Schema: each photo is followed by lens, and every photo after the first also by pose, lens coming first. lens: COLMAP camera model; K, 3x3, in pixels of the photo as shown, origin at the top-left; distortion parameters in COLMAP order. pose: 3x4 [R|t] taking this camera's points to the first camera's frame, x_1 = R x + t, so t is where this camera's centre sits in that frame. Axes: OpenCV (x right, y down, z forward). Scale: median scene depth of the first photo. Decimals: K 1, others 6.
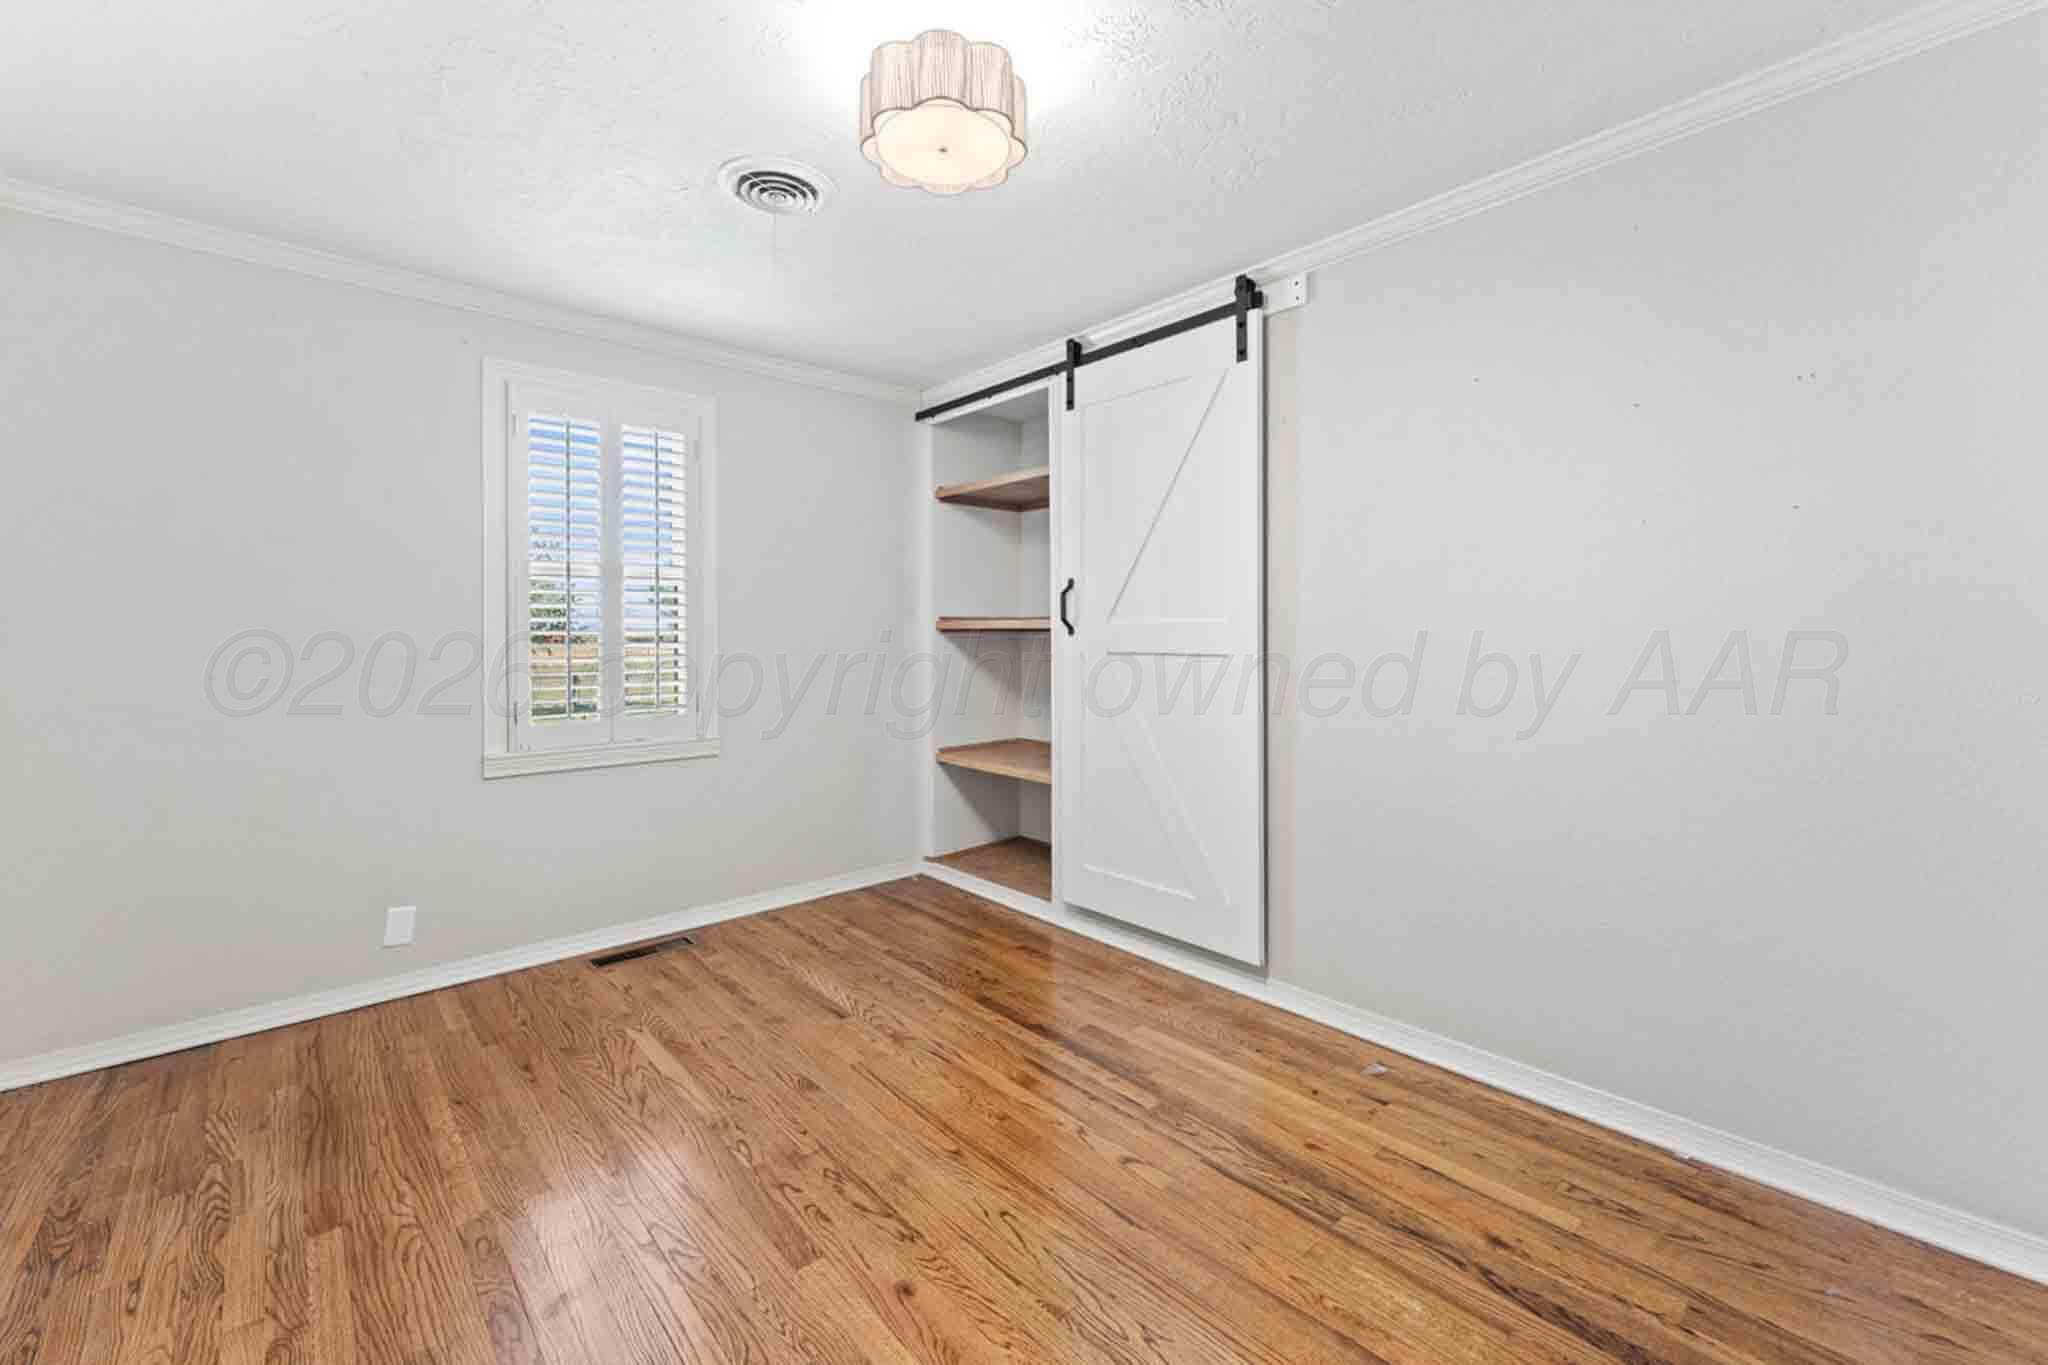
lens RADIAL K [[848.4, 0, 1021.3], [0, 848.4, 634.2], [0, 0, 1]] dist [0.001837, -0.000220]
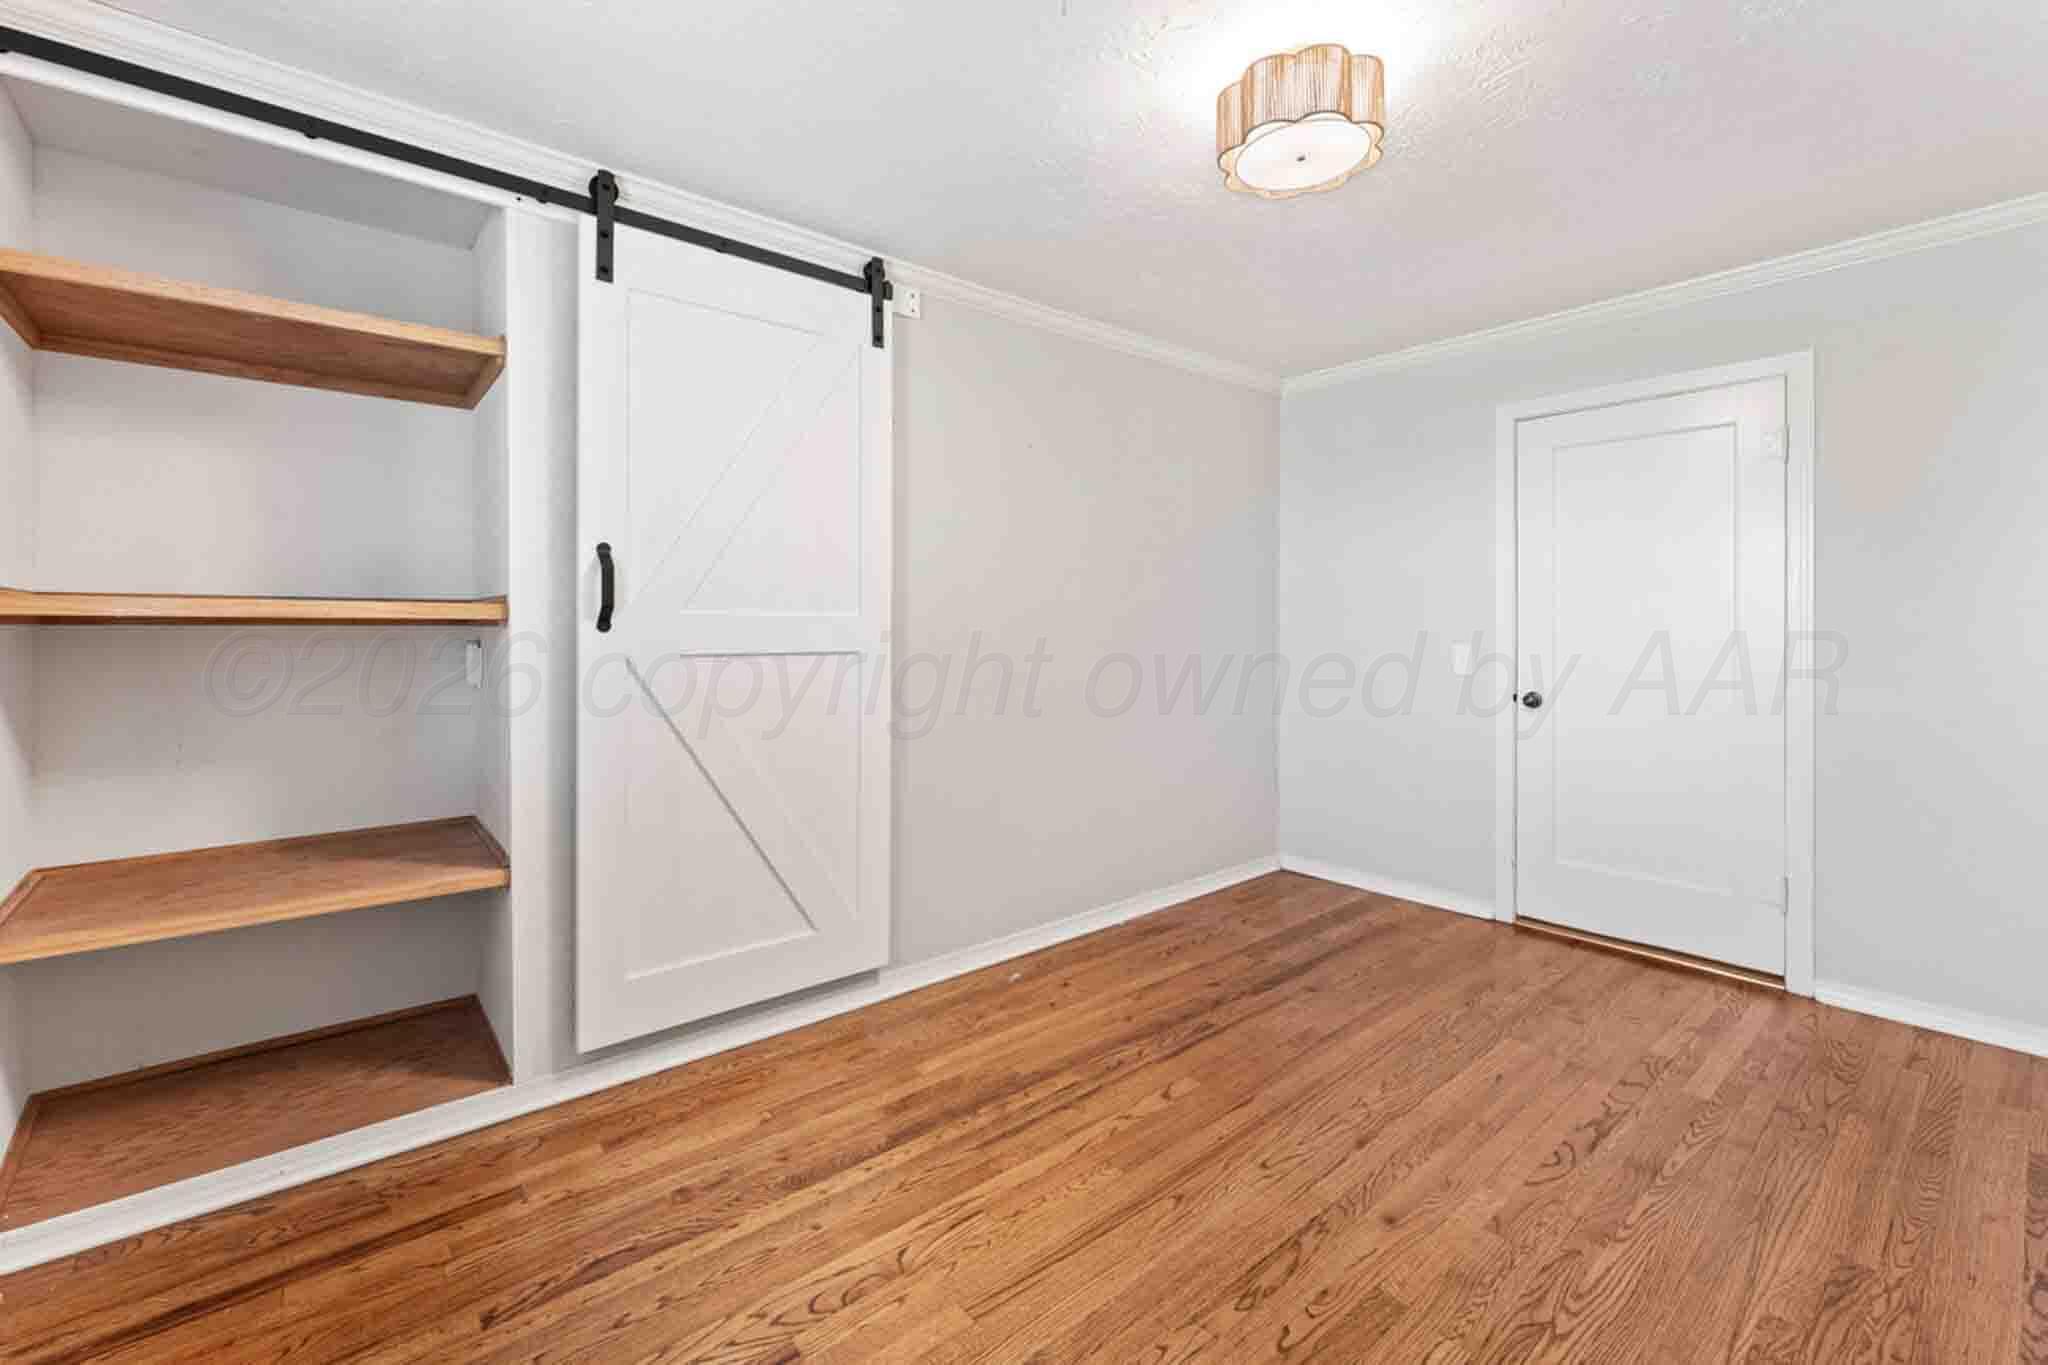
lens RADIAL K [[848.4, 0, 1021.3], [0, 848.4, 634.2], [0, 0, 1]] dist [0.001837, -0.000220]
pose [[0.031731, -0.003282, 0.999491, -0.847746], [0.001019, 0.999994, 0.003251, 0.002634], [-0.999496, 0.000915, 0.031734, 0.976277]]
